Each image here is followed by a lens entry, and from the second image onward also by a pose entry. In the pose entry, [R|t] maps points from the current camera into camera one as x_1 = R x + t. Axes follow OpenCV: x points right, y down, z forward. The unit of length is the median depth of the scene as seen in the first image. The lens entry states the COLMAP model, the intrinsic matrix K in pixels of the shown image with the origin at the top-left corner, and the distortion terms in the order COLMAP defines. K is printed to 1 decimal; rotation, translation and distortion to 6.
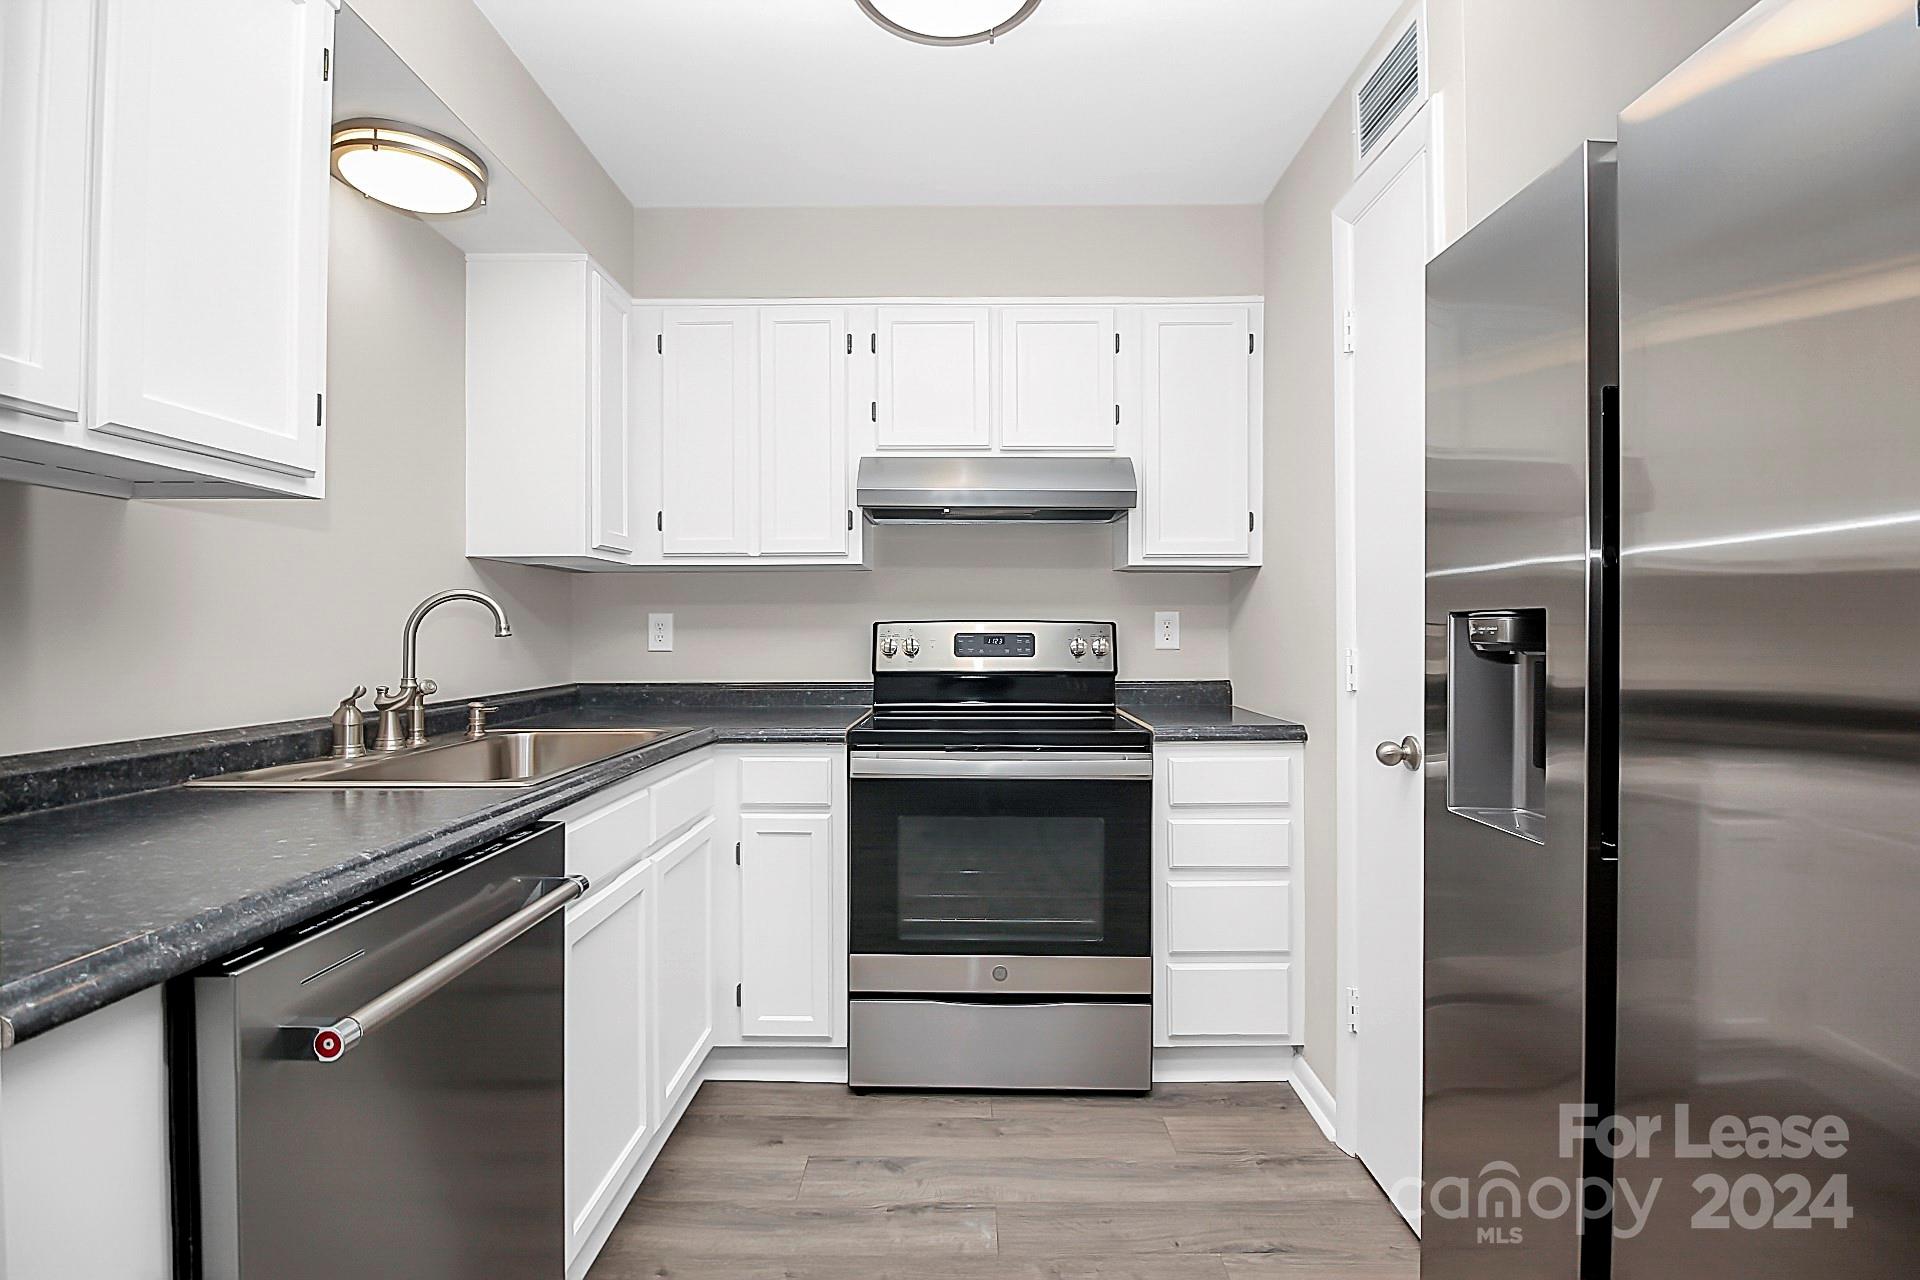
lens RADIAL K [[872.6, 0, 998.0], [0, 872.6, 636.5], [0, 0, 1]] dist [0.003239, -0.010515]
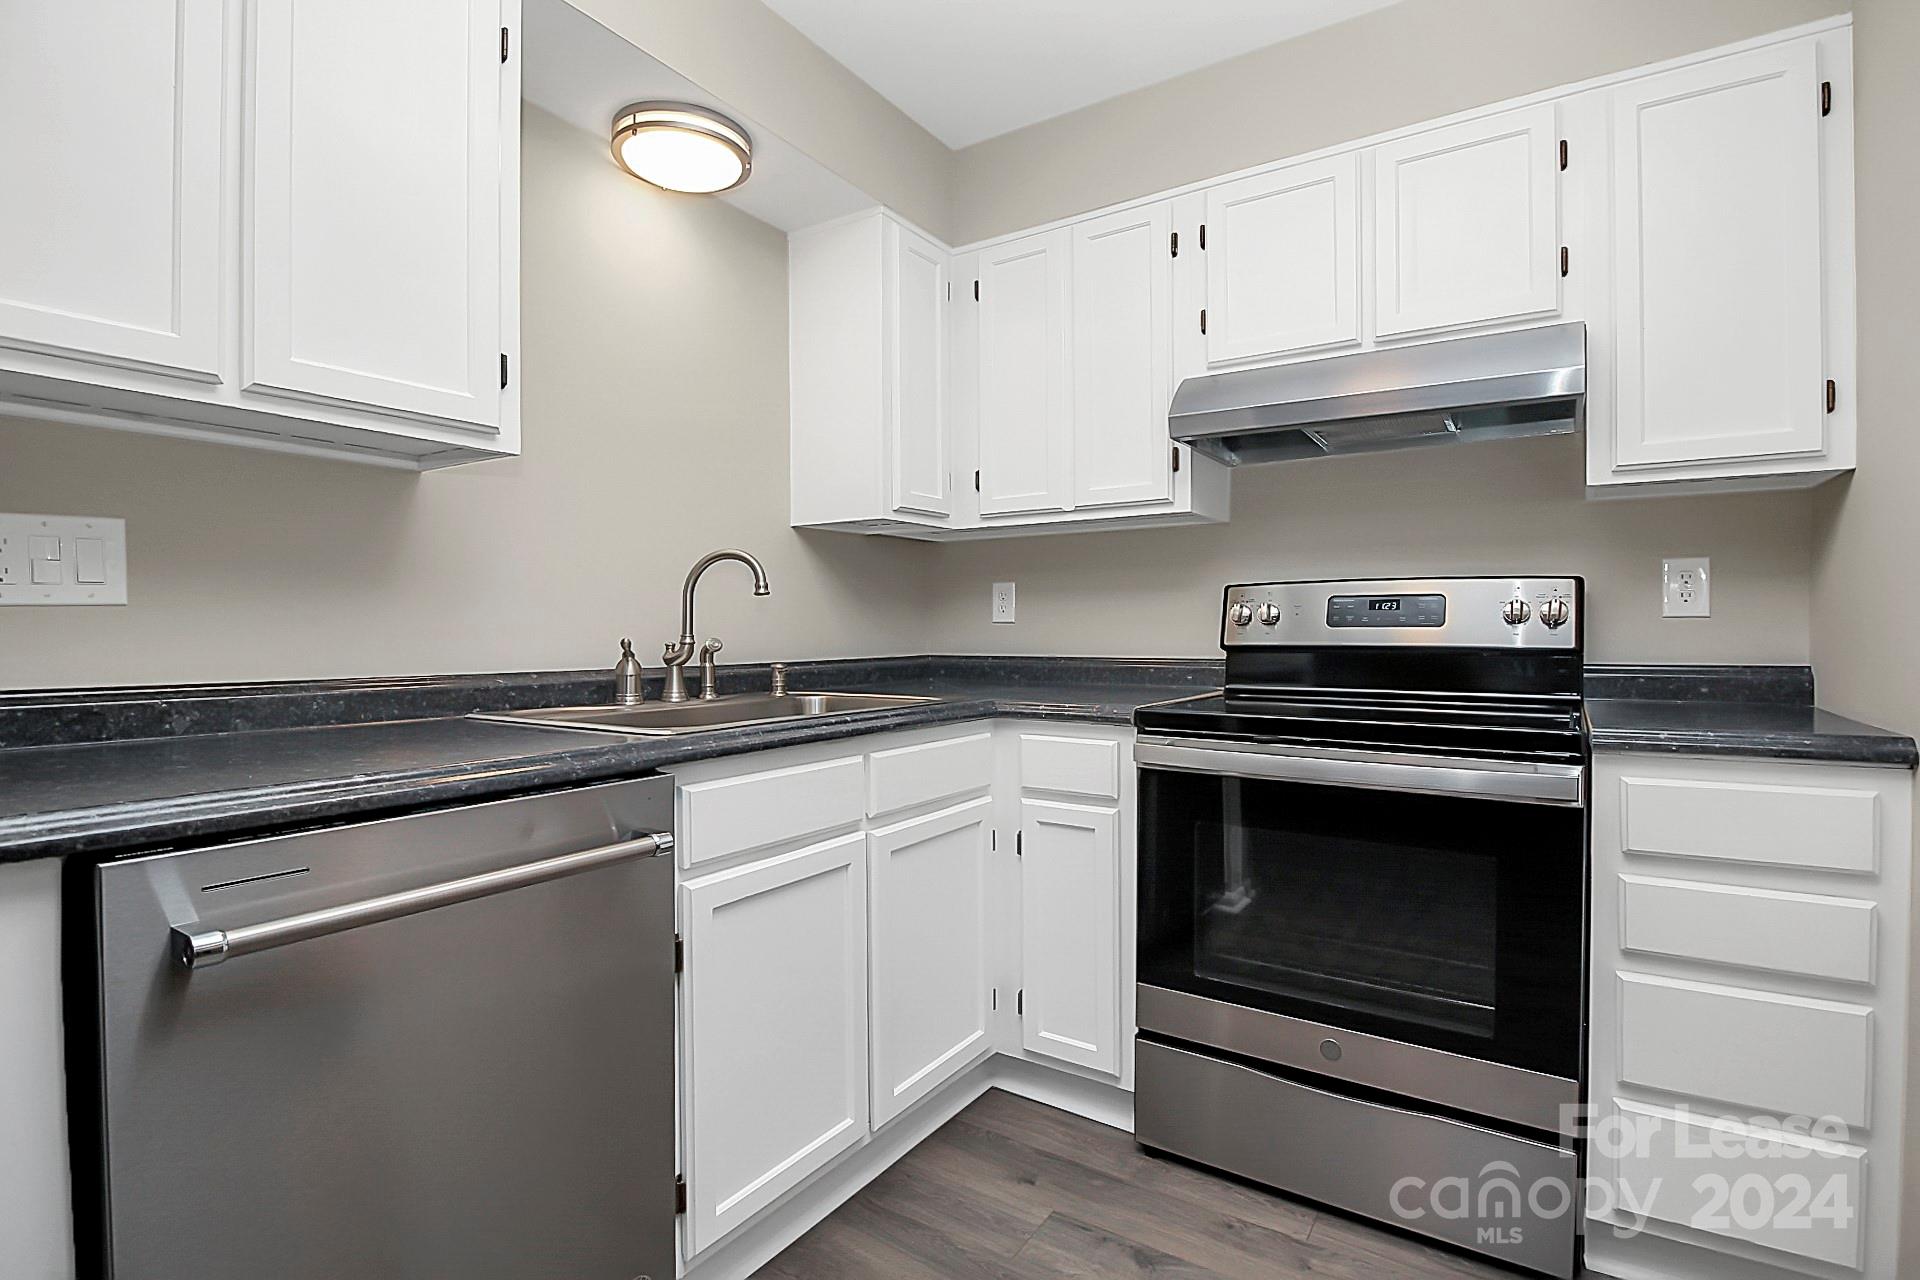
lens RADIAL K [[918.8, 0, 1027.2], [0, 918.8, 644.4], [0, 0, 1]] dist [-0.008597, -0.000831]
pose [[0.842597, 0.003907, -0.538531, 0.215662], [0.002279, 0.999939, 0.010820, 0.038708], [0.538540, -0.010345, 0.842536, 0.230148]]
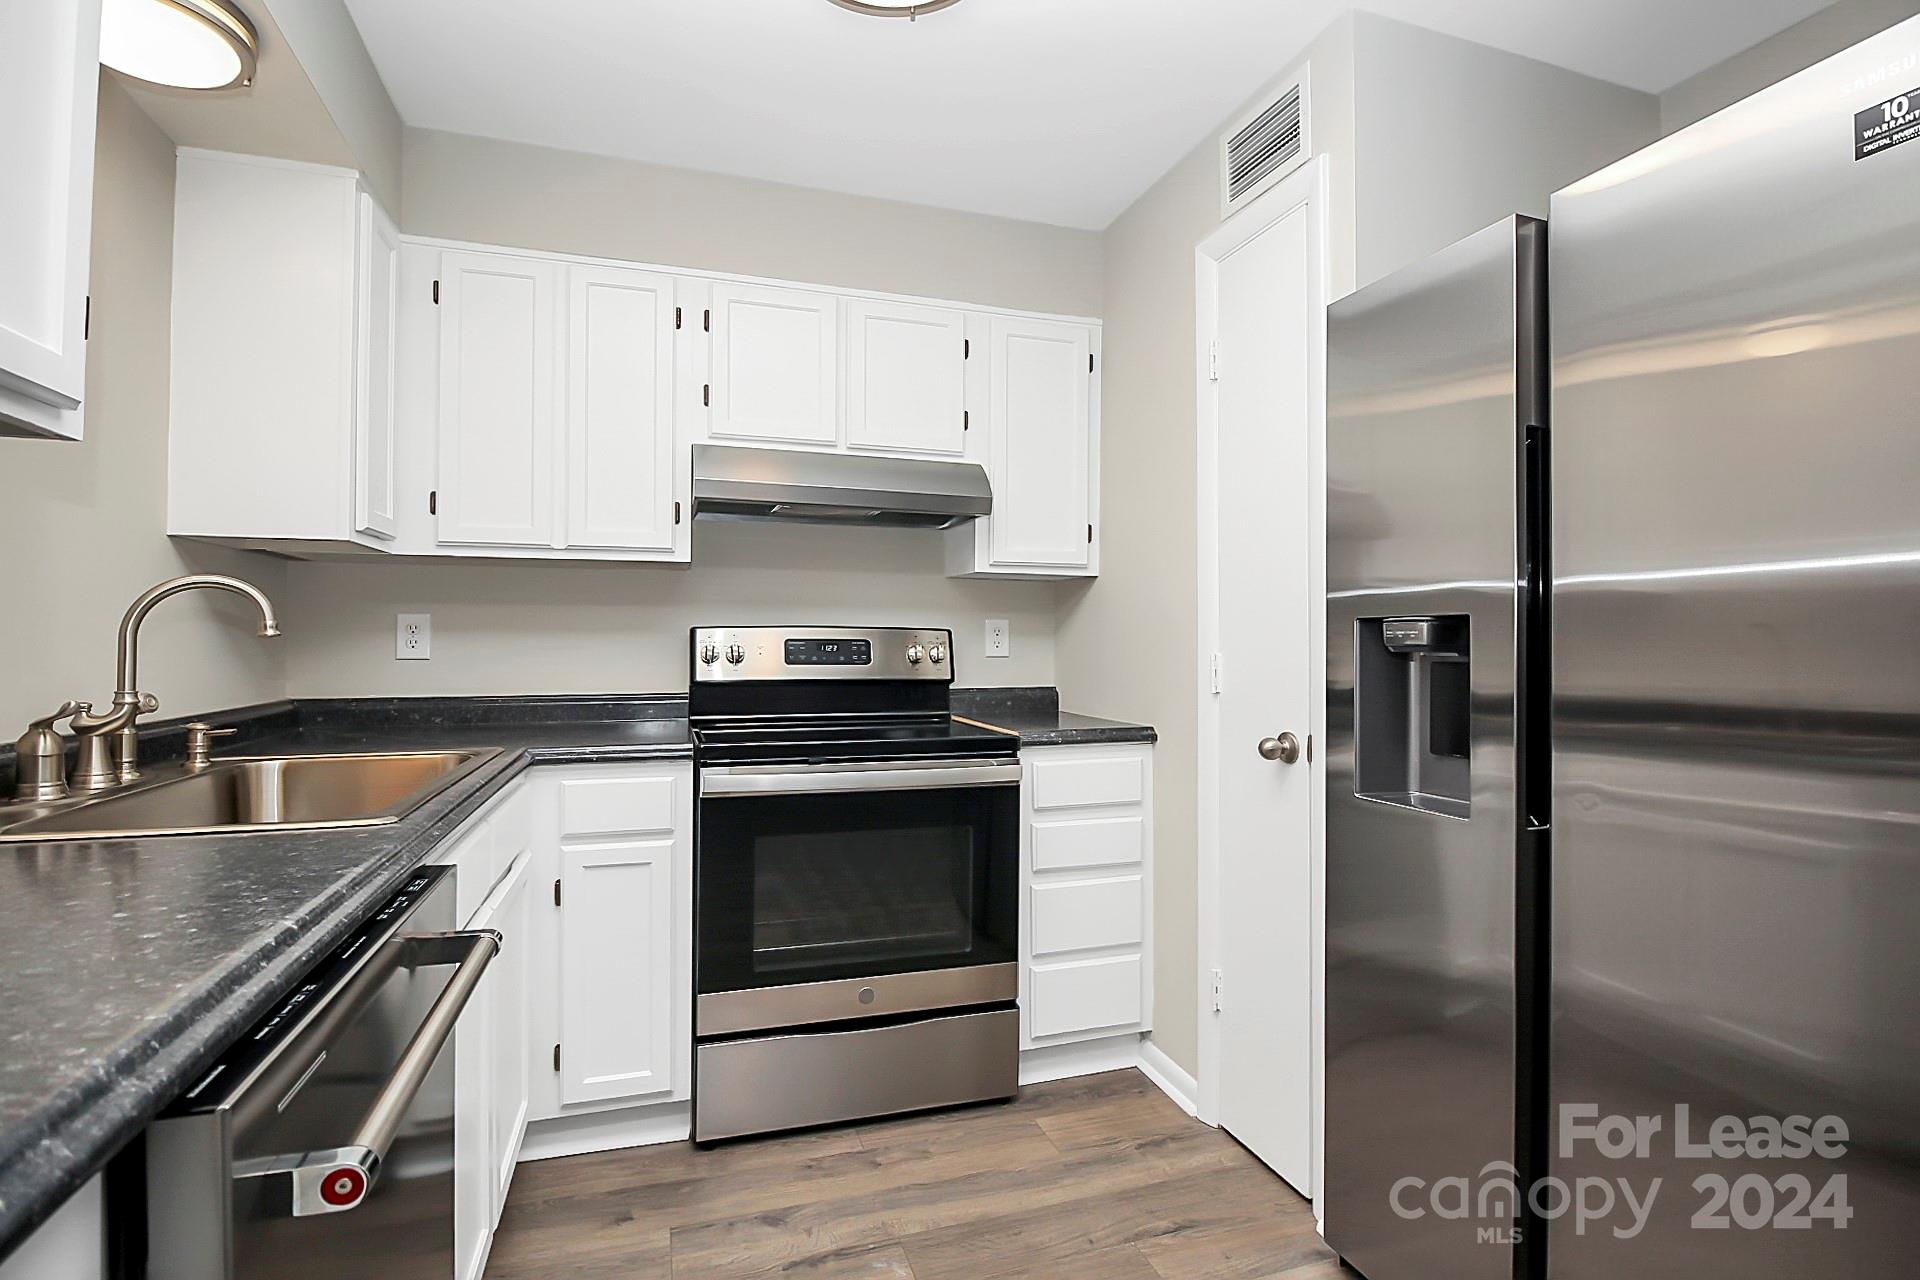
lens RADIAL K [[876.1, 0, 1005.2], [0, 876.1, 639.6], [0, 0, 1]] dist [-0.002513, -0.000610]
pose [[0.951633, 0.005612, 0.307185, -0.153268], [-0.002669, 0.999946, -0.010000, 0.007040], [-0.307224, 0.008696, 0.951597, 0.043838]]
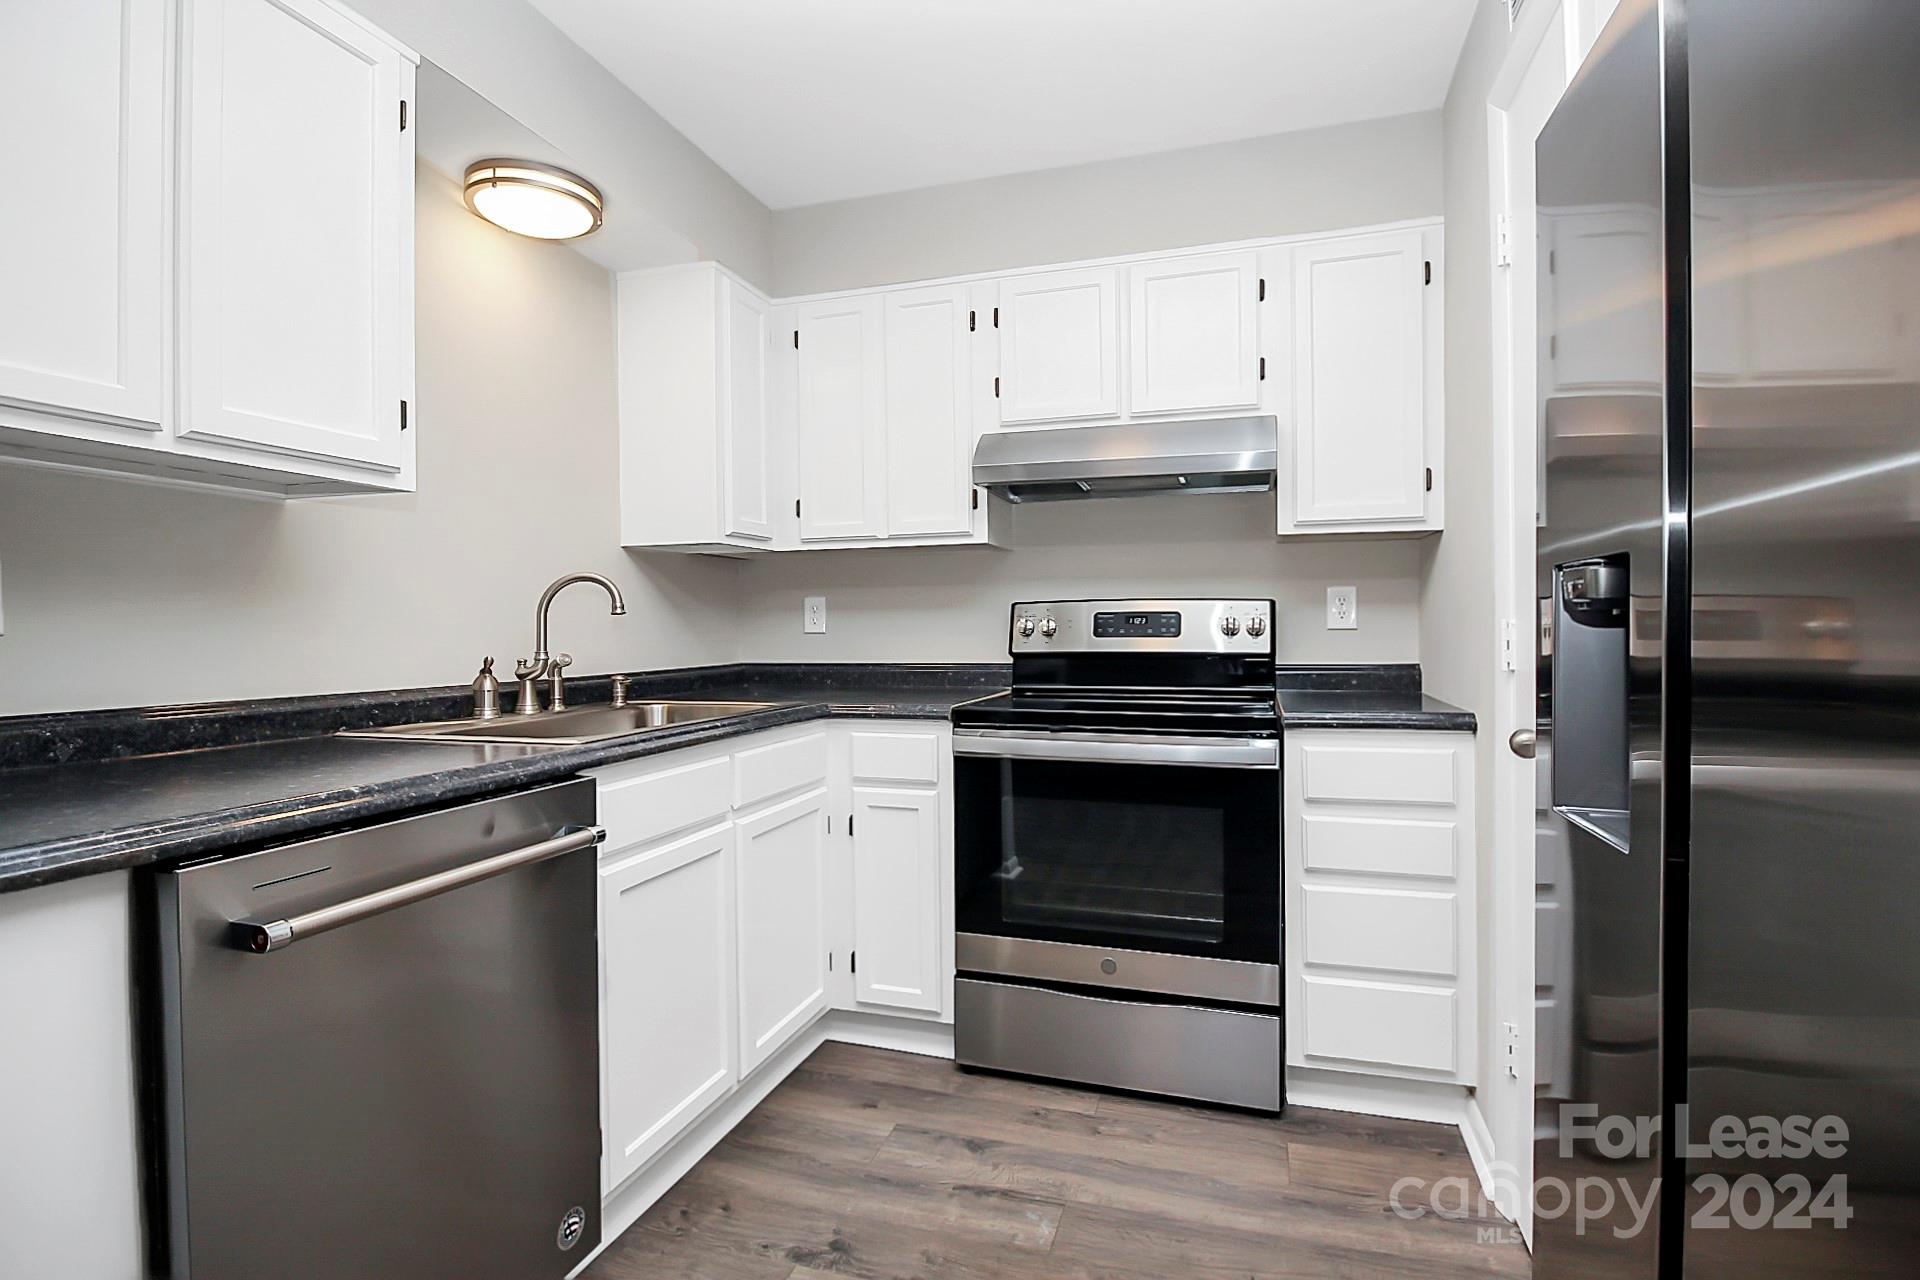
lens RADIAL K [[889.4, 0, 1029.9], [0, 889.4, 641.9], [0, 0, 1]] dist [0.003775, -0.010547]
pose [[0.960055, -0.003949, -0.279783, 0.207472], [0.007745, 0.999892, 0.012464, 0.020589], [0.279704, -0.014133, 0.959982, 0.052121]]
